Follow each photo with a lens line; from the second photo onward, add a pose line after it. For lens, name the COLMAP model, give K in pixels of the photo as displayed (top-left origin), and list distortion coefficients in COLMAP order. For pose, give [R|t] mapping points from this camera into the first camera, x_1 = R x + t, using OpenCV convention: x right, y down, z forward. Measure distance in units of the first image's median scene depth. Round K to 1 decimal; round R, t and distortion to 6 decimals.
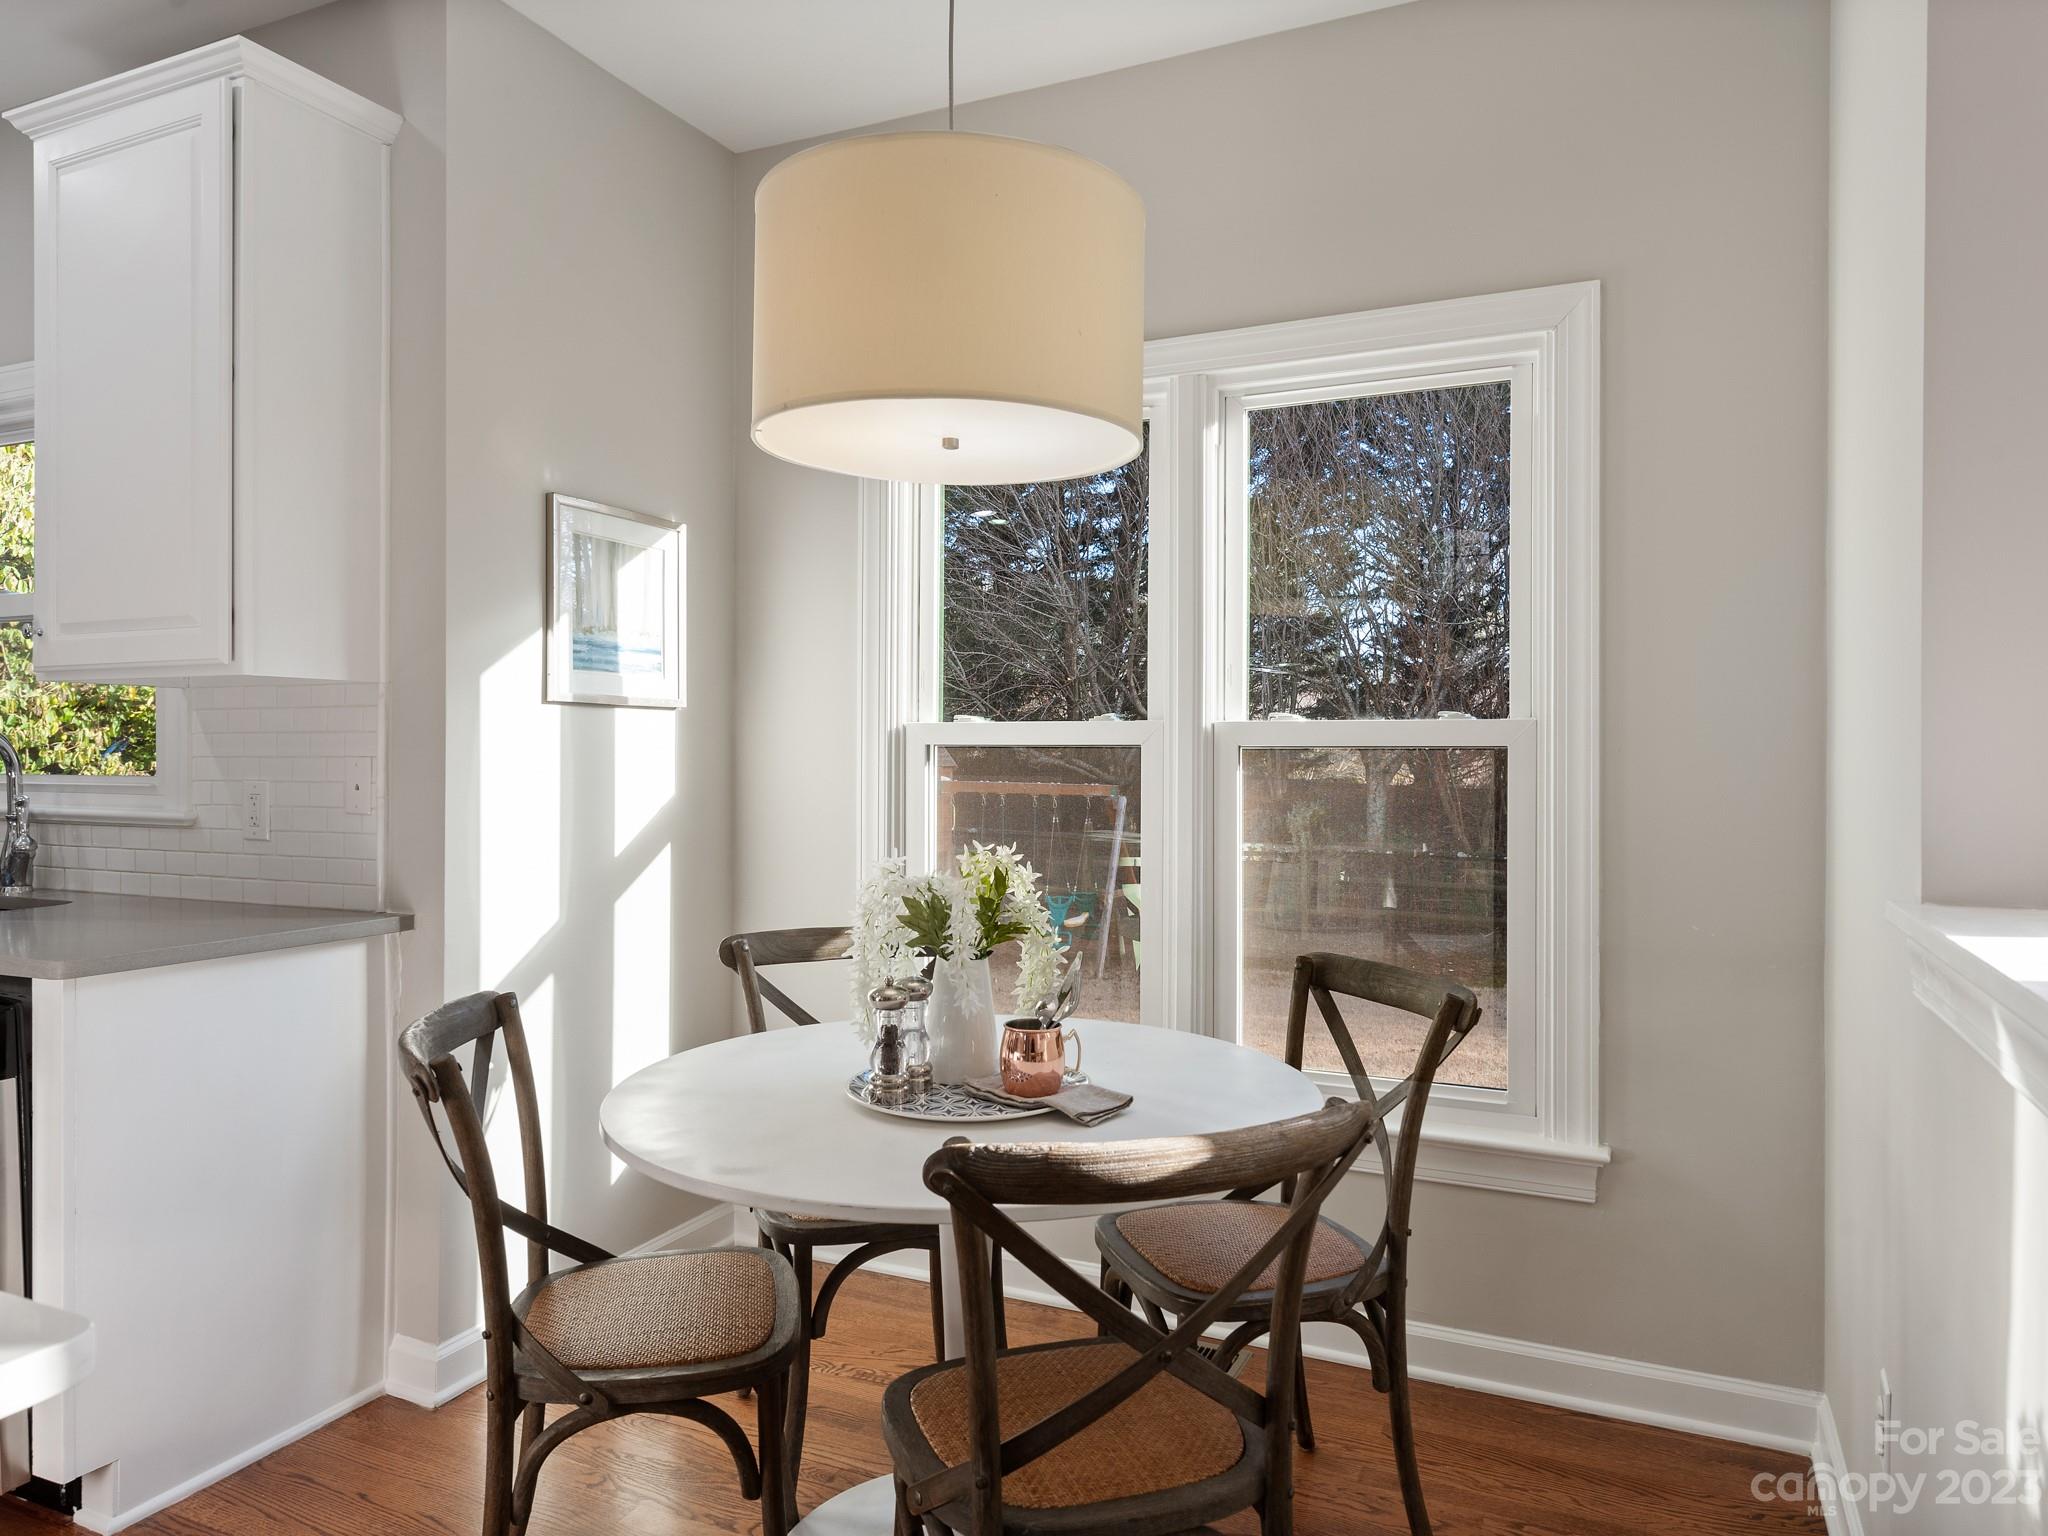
lens RADIAL K [[1339.6, 0, 1023.7], [0, 1339.6, 763.2], [0, 0, 1]] dist [0.005129, 0.002666]
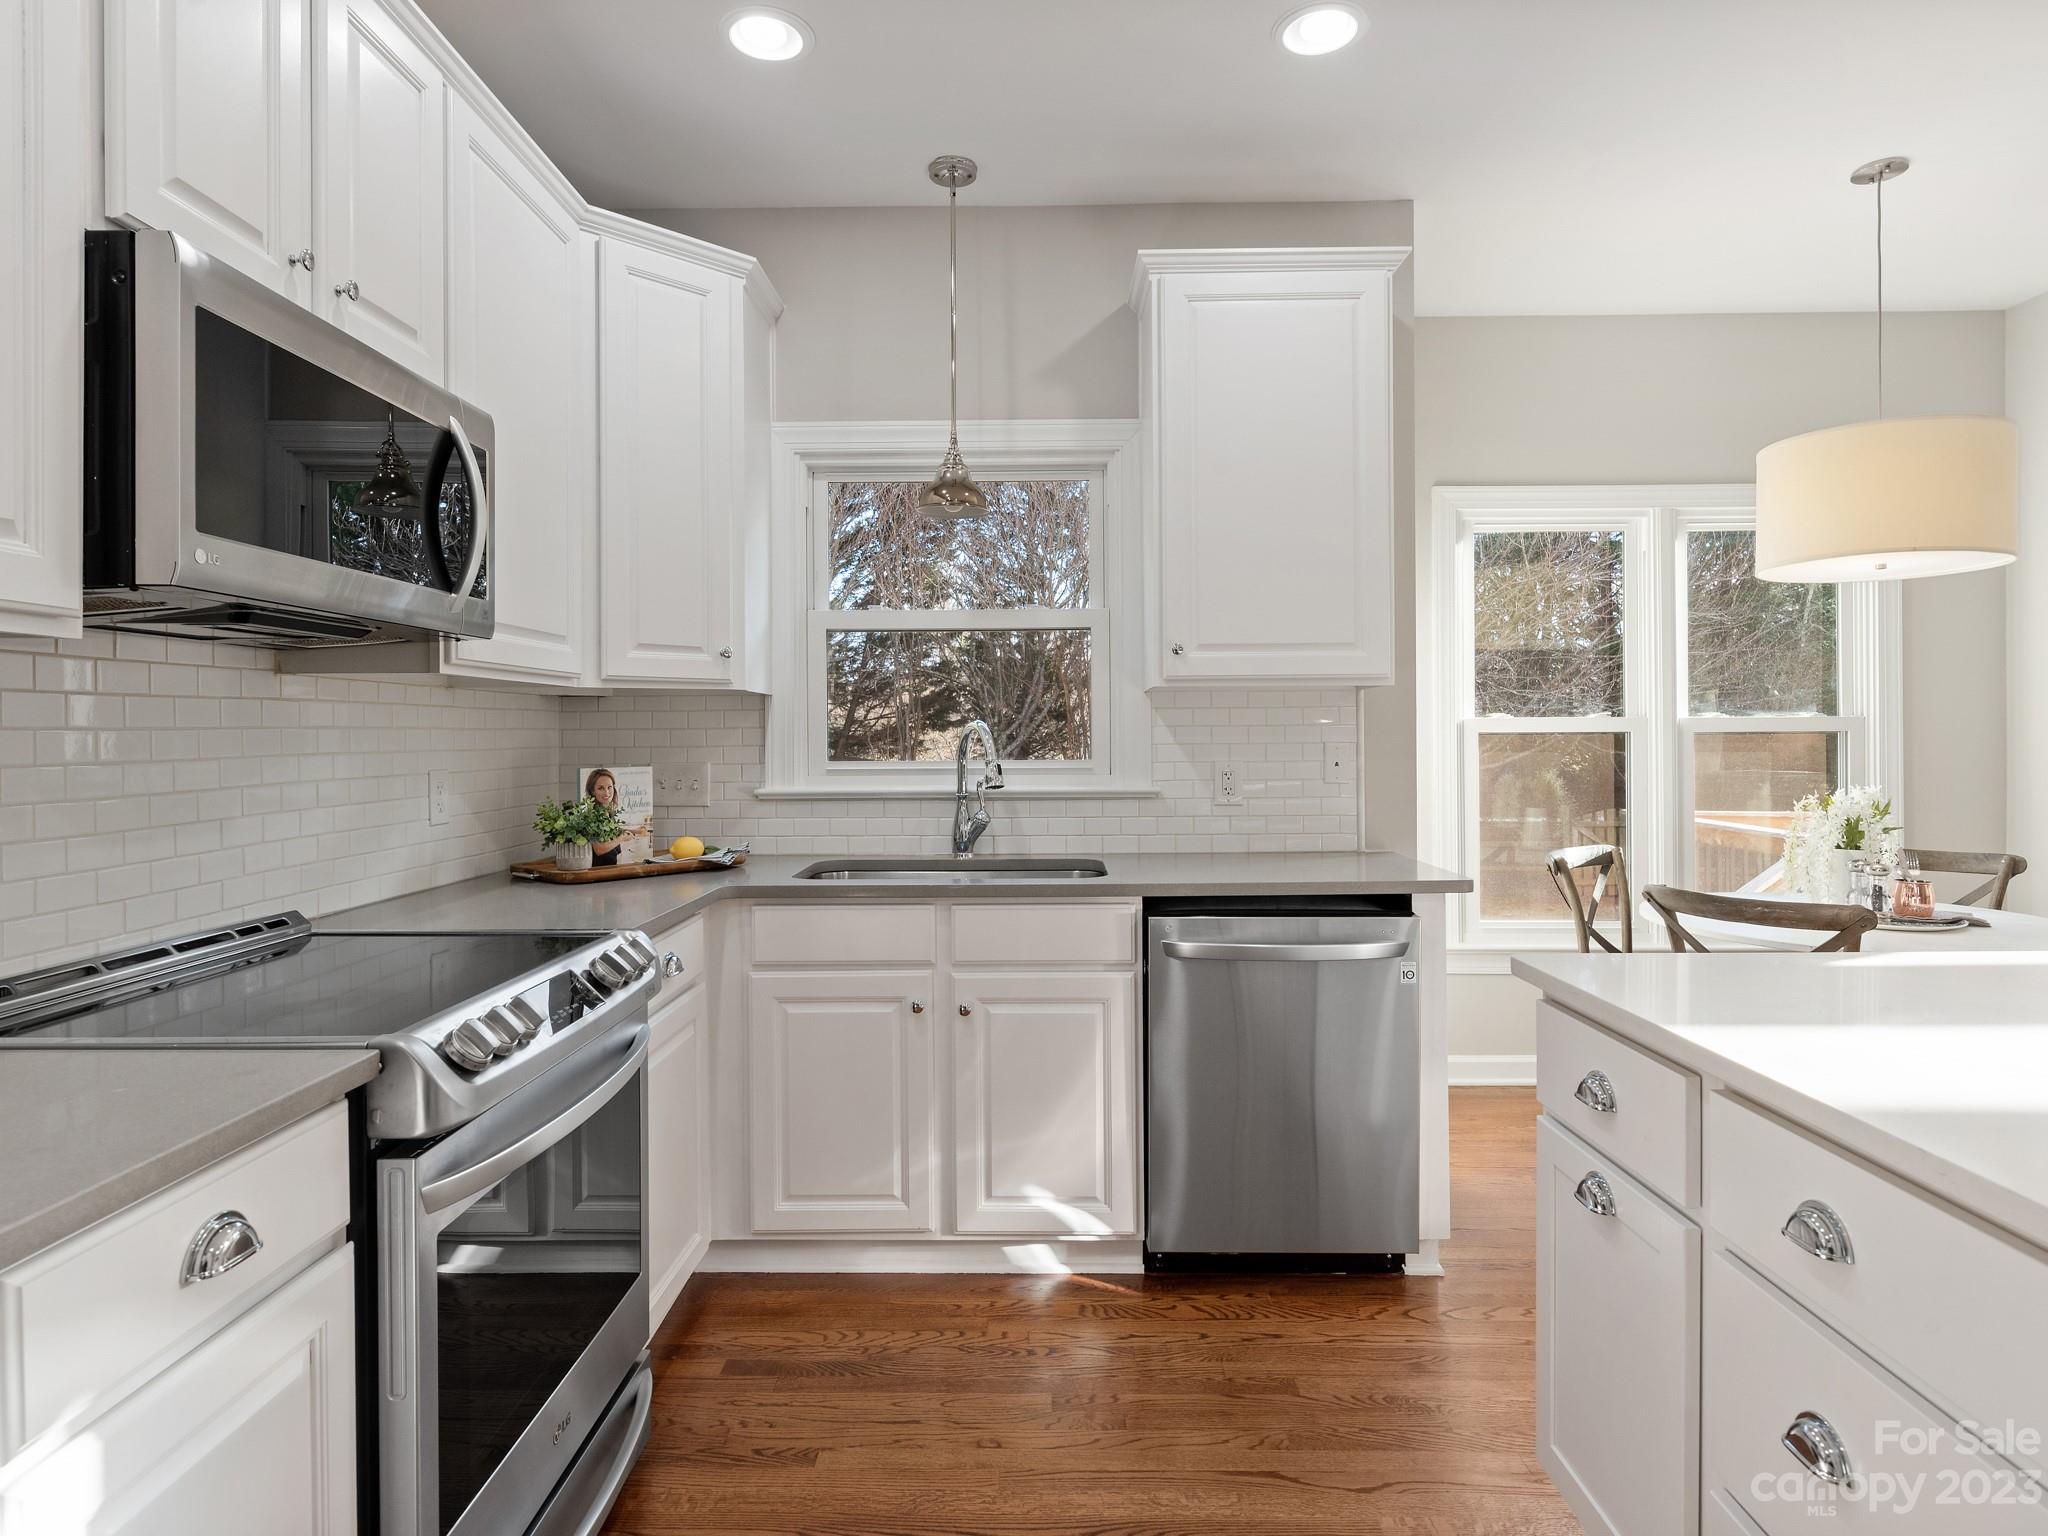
lens RADIAL K [[1166.6, 0, 1024.9], [0, 1166.6, 740.6], [0, 0, 1]] dist [0.002056, 0.000205]
pose [[0.912171, -0.007565, 0.409740, -1.129467], [0.011001, 0.999921, -0.006029, -0.002810], [-0.409662, 0.010007, 0.912182, 0.018258]]
